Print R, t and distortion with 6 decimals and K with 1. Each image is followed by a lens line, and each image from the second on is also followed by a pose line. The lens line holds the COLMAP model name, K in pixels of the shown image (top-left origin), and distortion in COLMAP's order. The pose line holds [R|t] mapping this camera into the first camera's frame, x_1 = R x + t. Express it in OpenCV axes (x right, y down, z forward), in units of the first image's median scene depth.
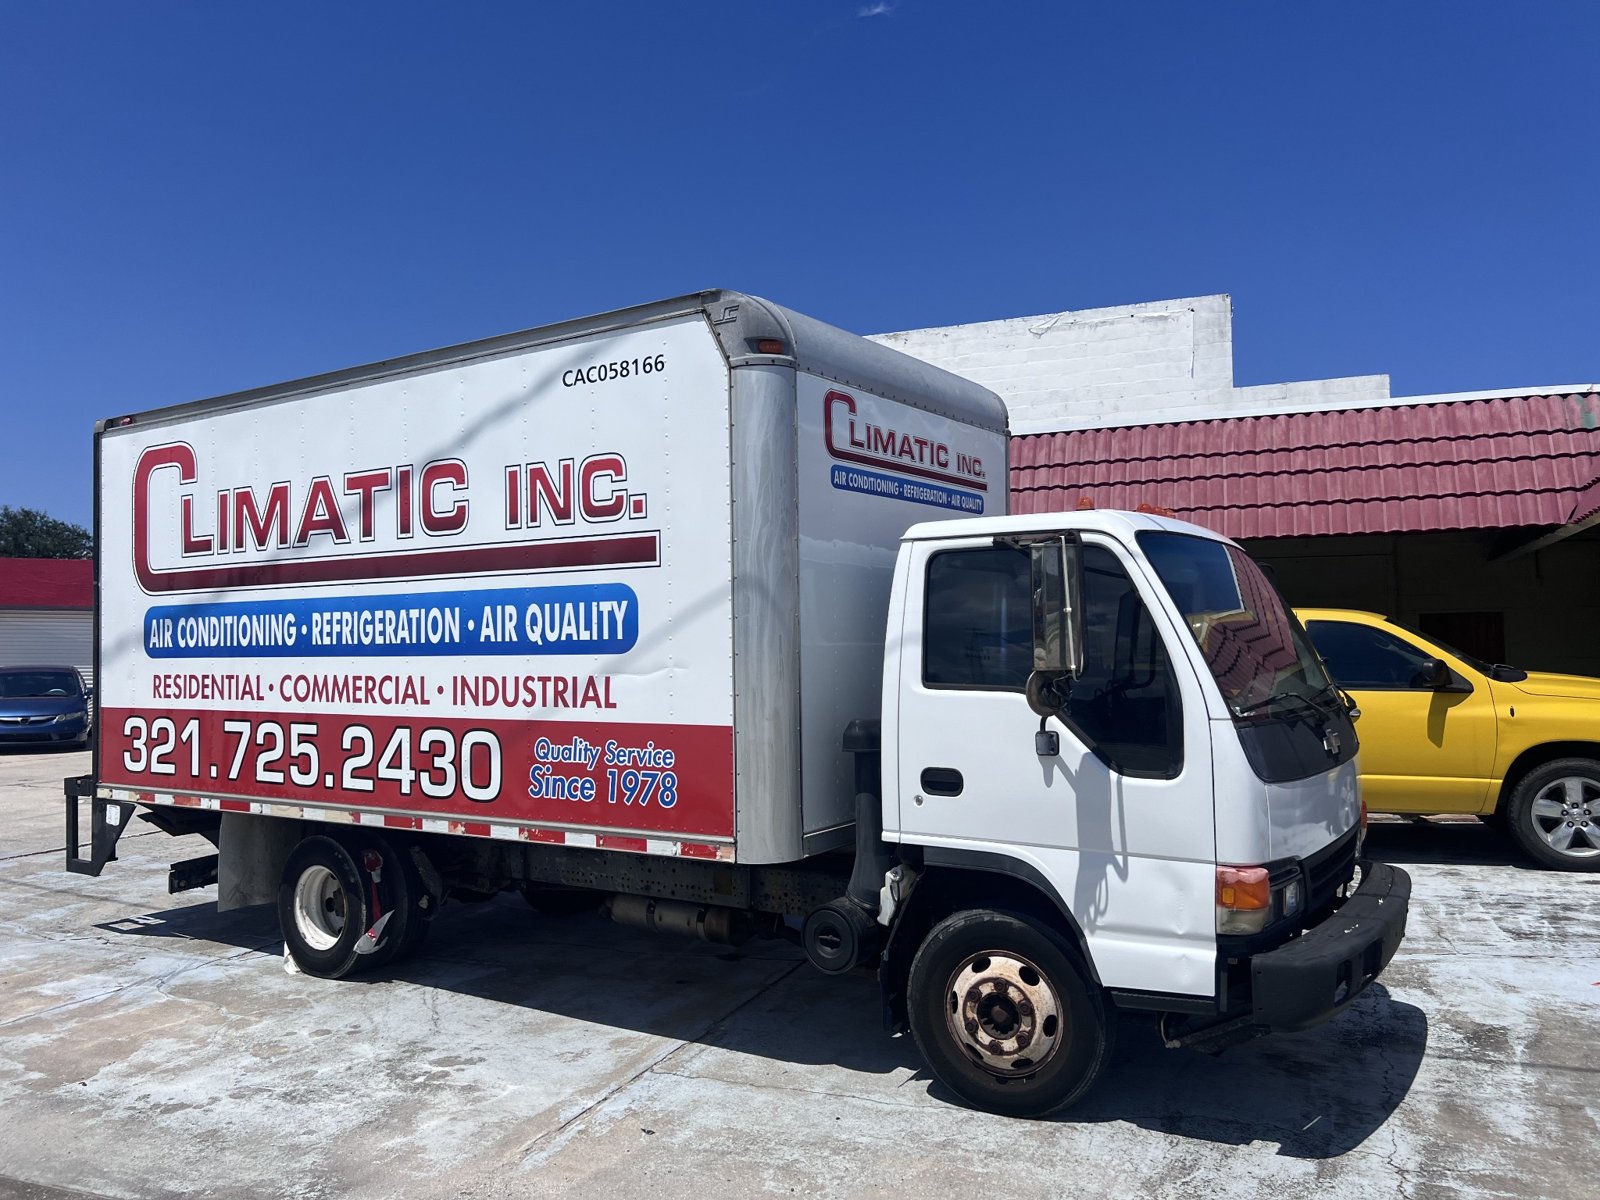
lens RADIAL K [[1196.9, 0, 794.8], [0, 1196.9, 592.8], [0, 0, 1]] dist [0.050933, -0.052235]
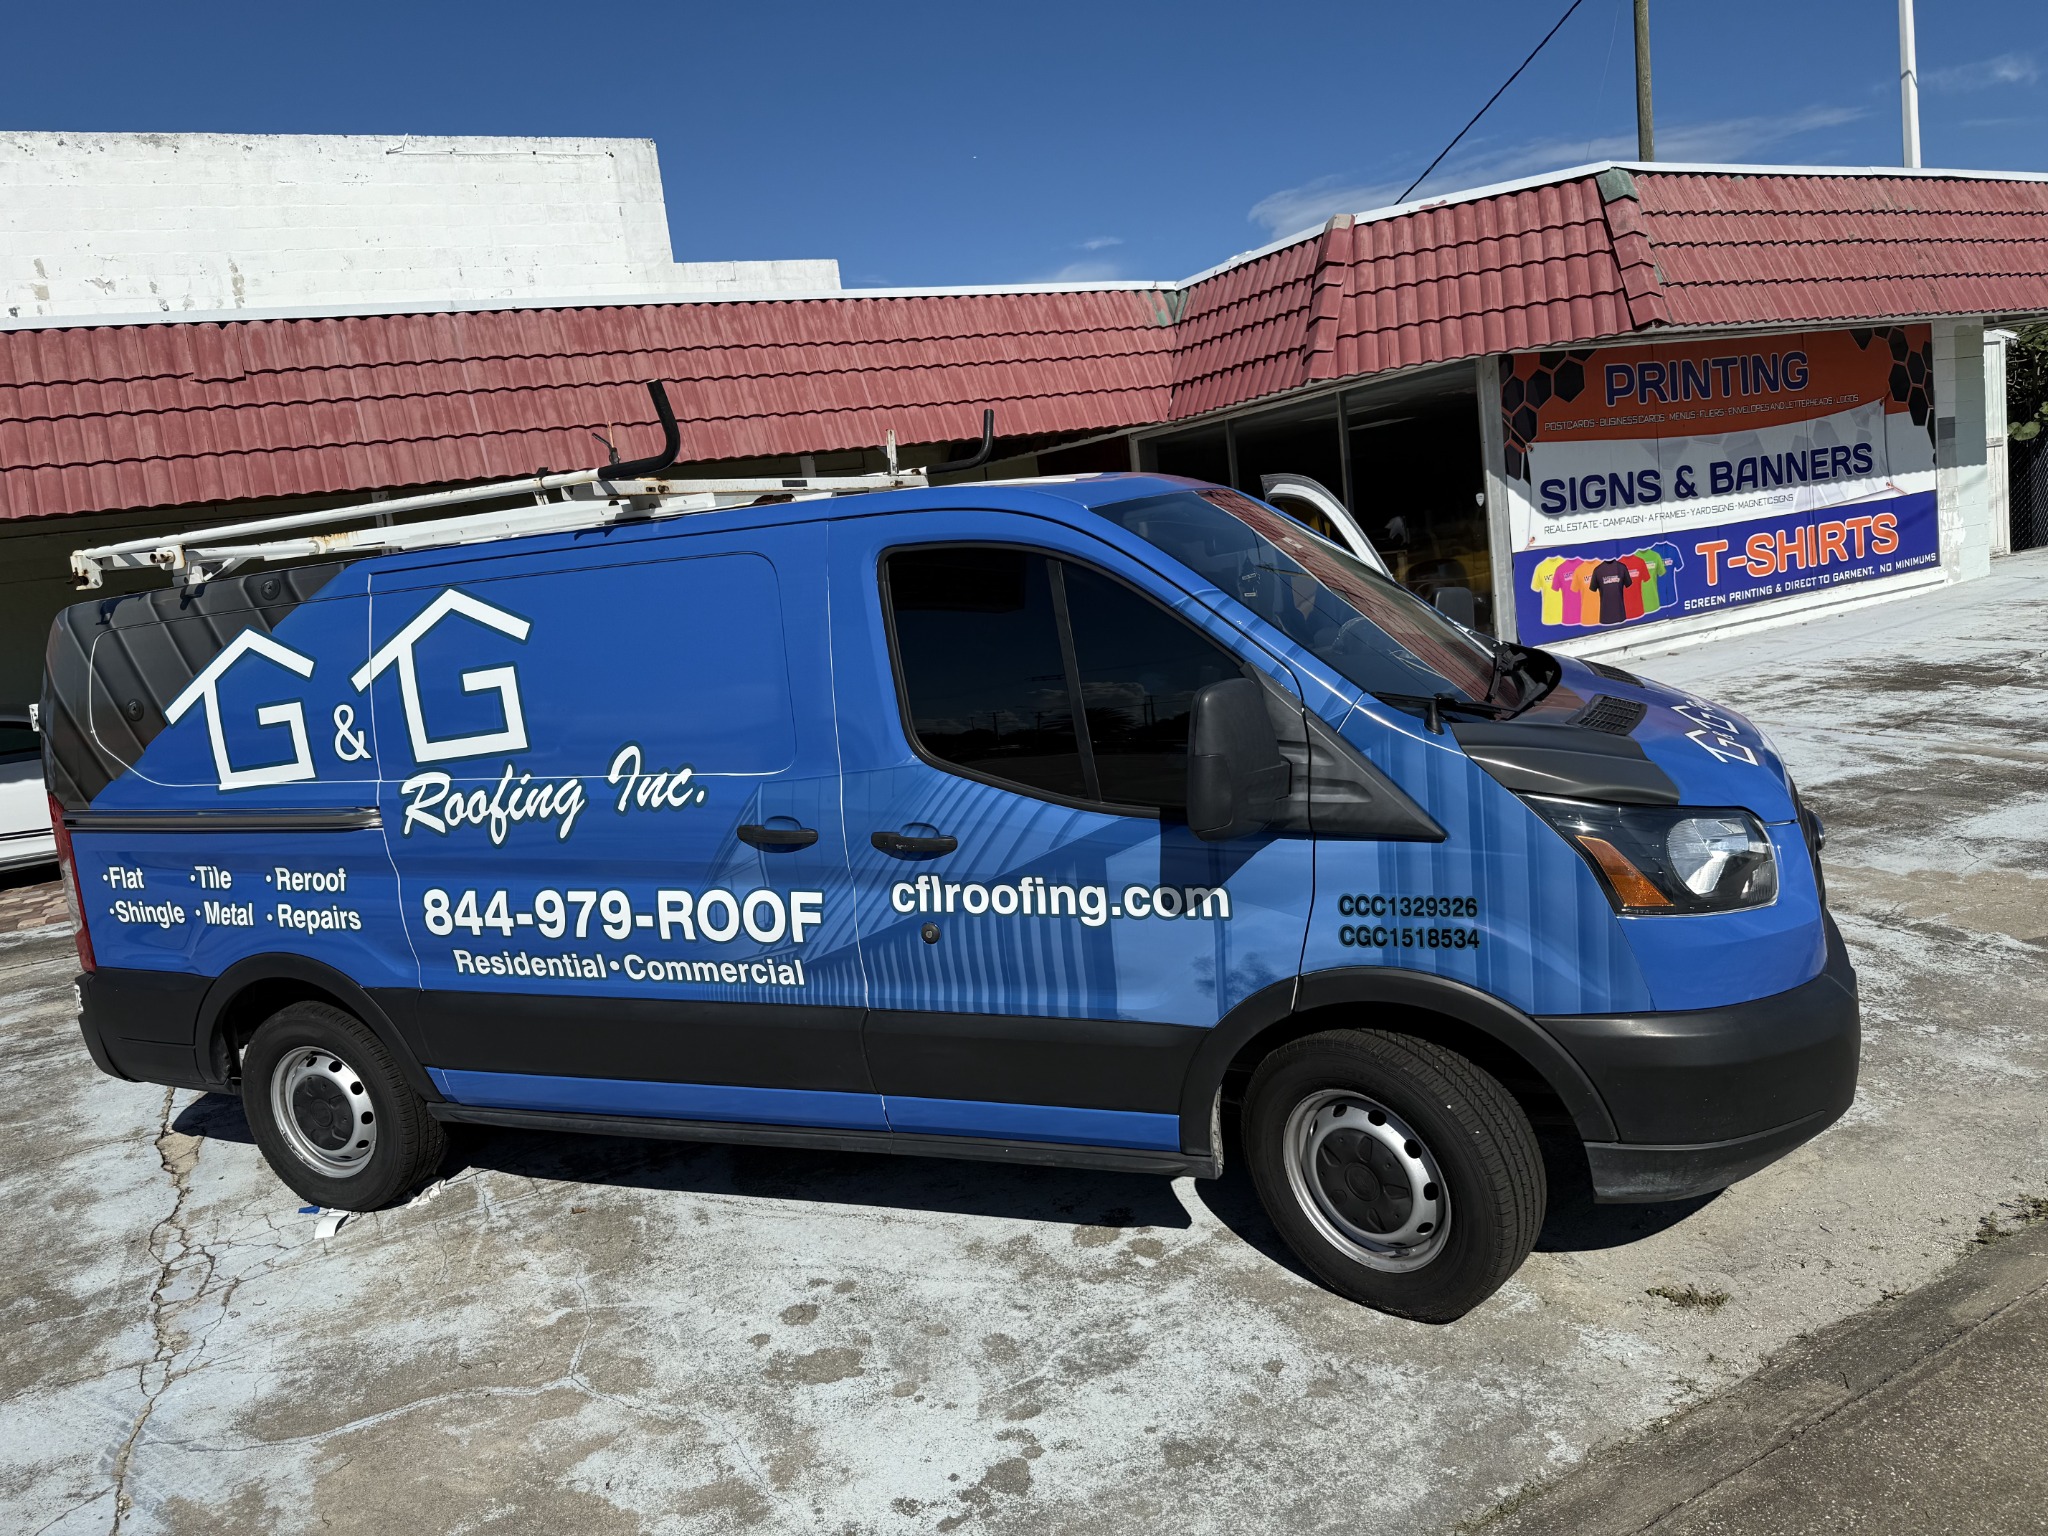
lens RADIAL K [[1443.8, 0, 1018.6], [0, 1443.8, 750.7], [0, 0, 1]] dist [0.022042, -0.035151]
pose [[0.657319, -0.176286, 0.732704, -0.361741], [0.067415, 0.982112, 0.175814, -0.004573], [-0.750591, -0.066171, 0.657446, 0.228600]]
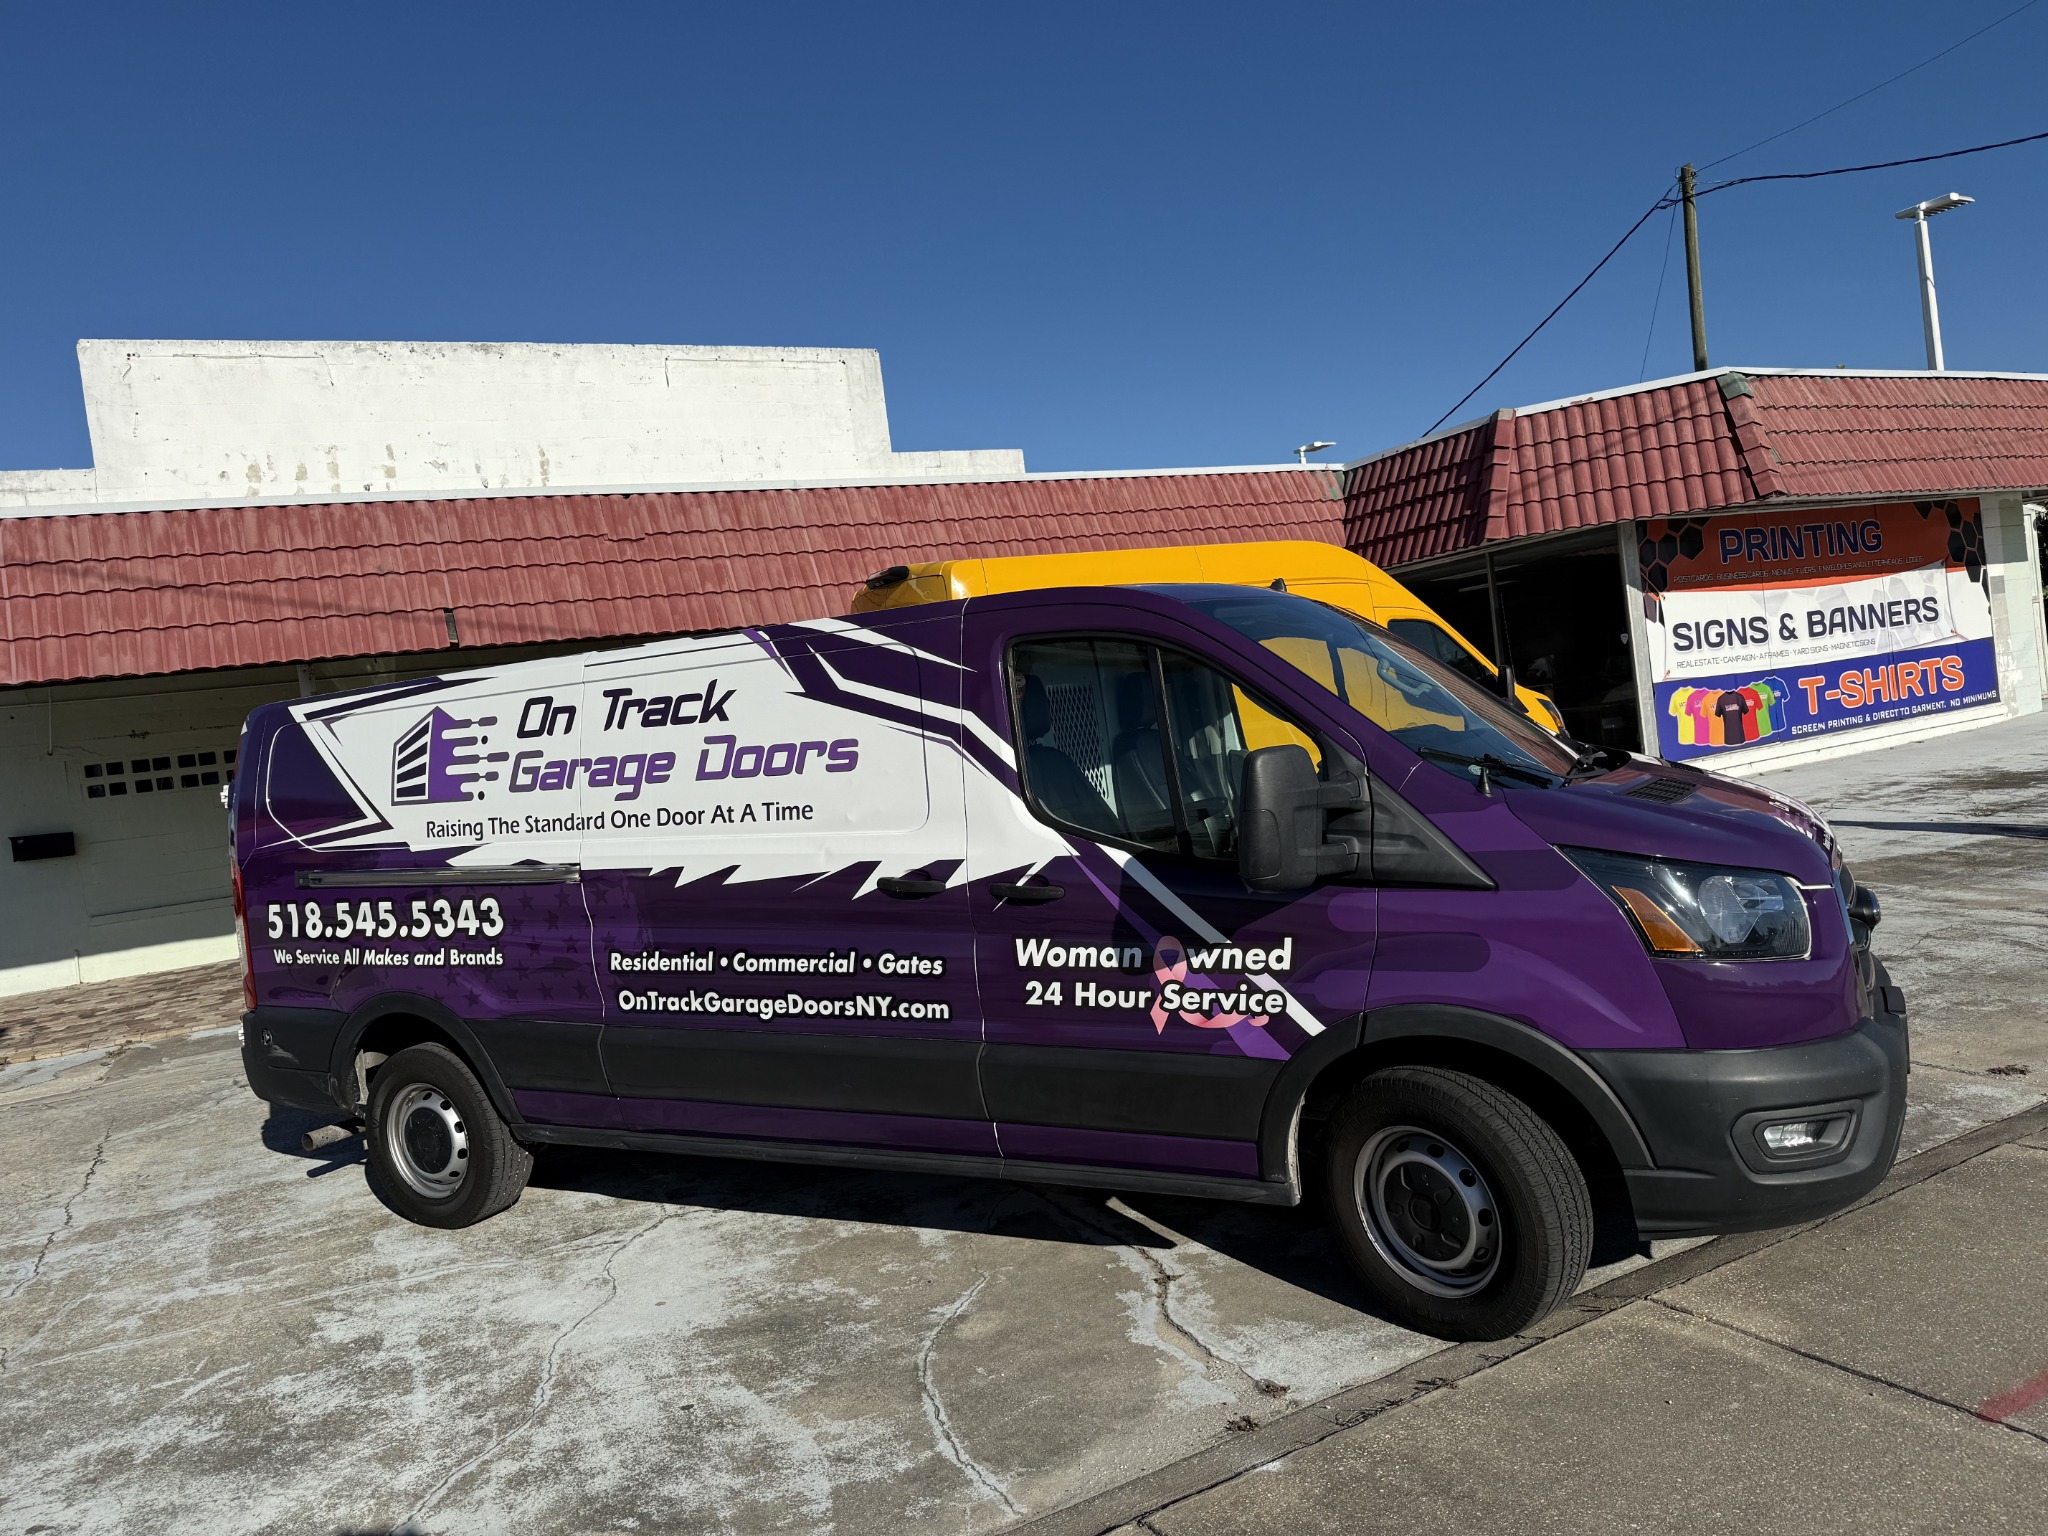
lens RADIAL K [[1431.3, 0, 1024.0], [0, 1431.3, 768.0], [0, 0, 1]] dist [0.051112, -0.074874]
pose [[0.657054, -0.095637, 0.747753, -0.619727], [0.067948, 0.995396, 0.067604, 0.014519], [-0.750775, 0.006389, 0.660527, 0.244664]]
